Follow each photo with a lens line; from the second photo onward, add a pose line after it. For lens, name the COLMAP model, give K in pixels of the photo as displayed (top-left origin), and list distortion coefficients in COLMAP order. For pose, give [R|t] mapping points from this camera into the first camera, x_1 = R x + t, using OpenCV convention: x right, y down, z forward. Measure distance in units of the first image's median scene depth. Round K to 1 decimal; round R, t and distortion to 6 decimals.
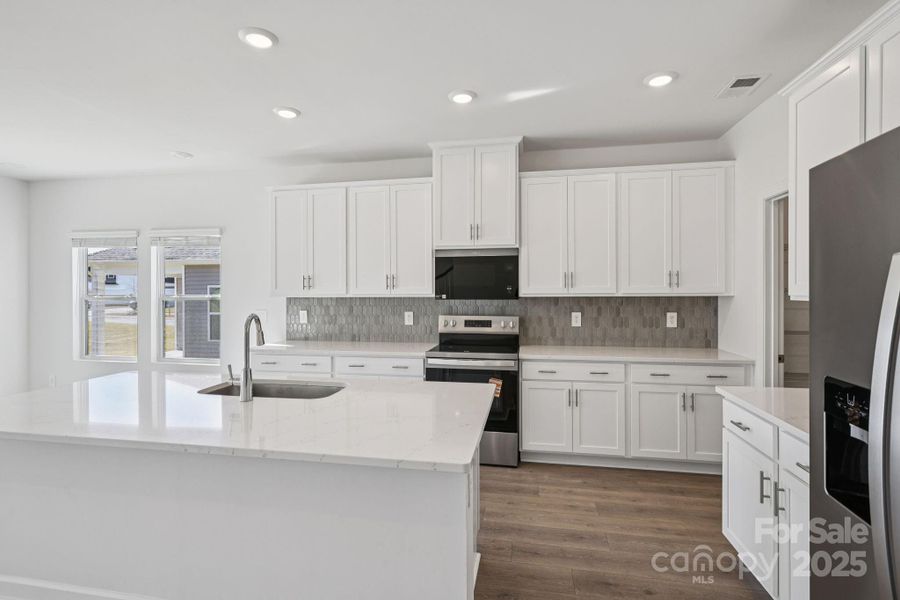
lens RADIAL K [[413.5, 0, 453.1], [0, 413.5, 290.8], [0, 0, 1]] dist [-0.005559, -0.001070]
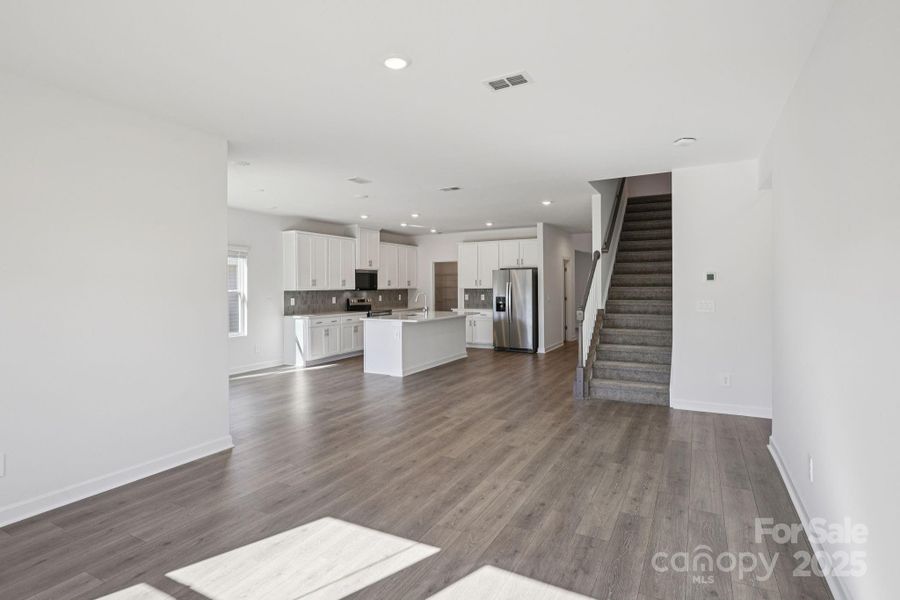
lens RADIAL K [[460.2, 0, 450.3], [0, 460.2, 297.9], [0, 0, 1]] dist [0.004493, -0.002551]
pose [[0.322833, -0.022384, 0.946191, -2.224007], [0.003952, 0.999743, 0.022302, 0.005853], [-0.946448, -0.003461, 0.322838, -0.327492]]
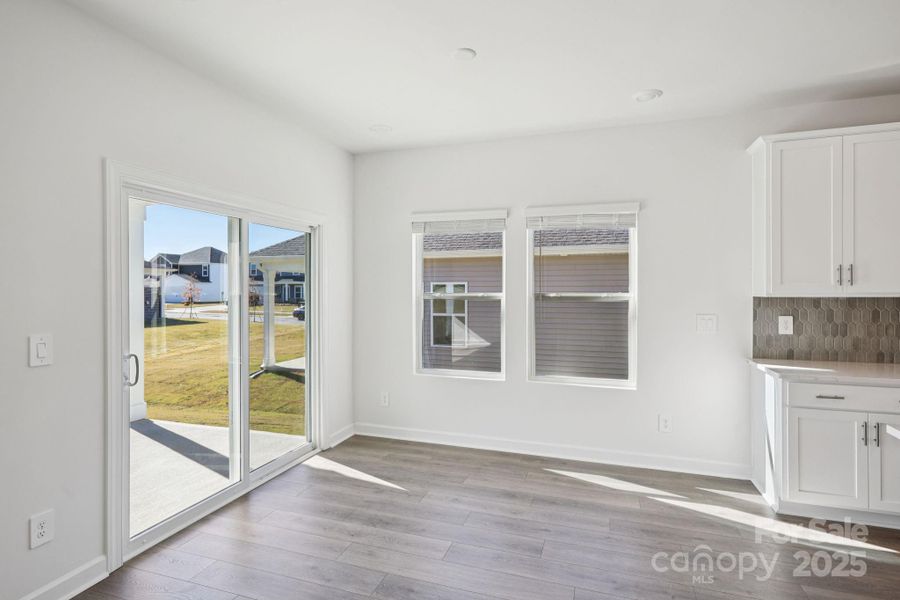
lens RADIAL K [[460.2, 0, 449.4], [0, 460.2, 288.7], [0, 0, 1]] dist [0.004493, -0.002551]
pose [[0.984491, 0.002190, -0.175419, -0.851760], [-0.002366, 0.999997, -0.000790, 0.004475], [0.175416, 0.001193, 0.984494, 0.152008]]
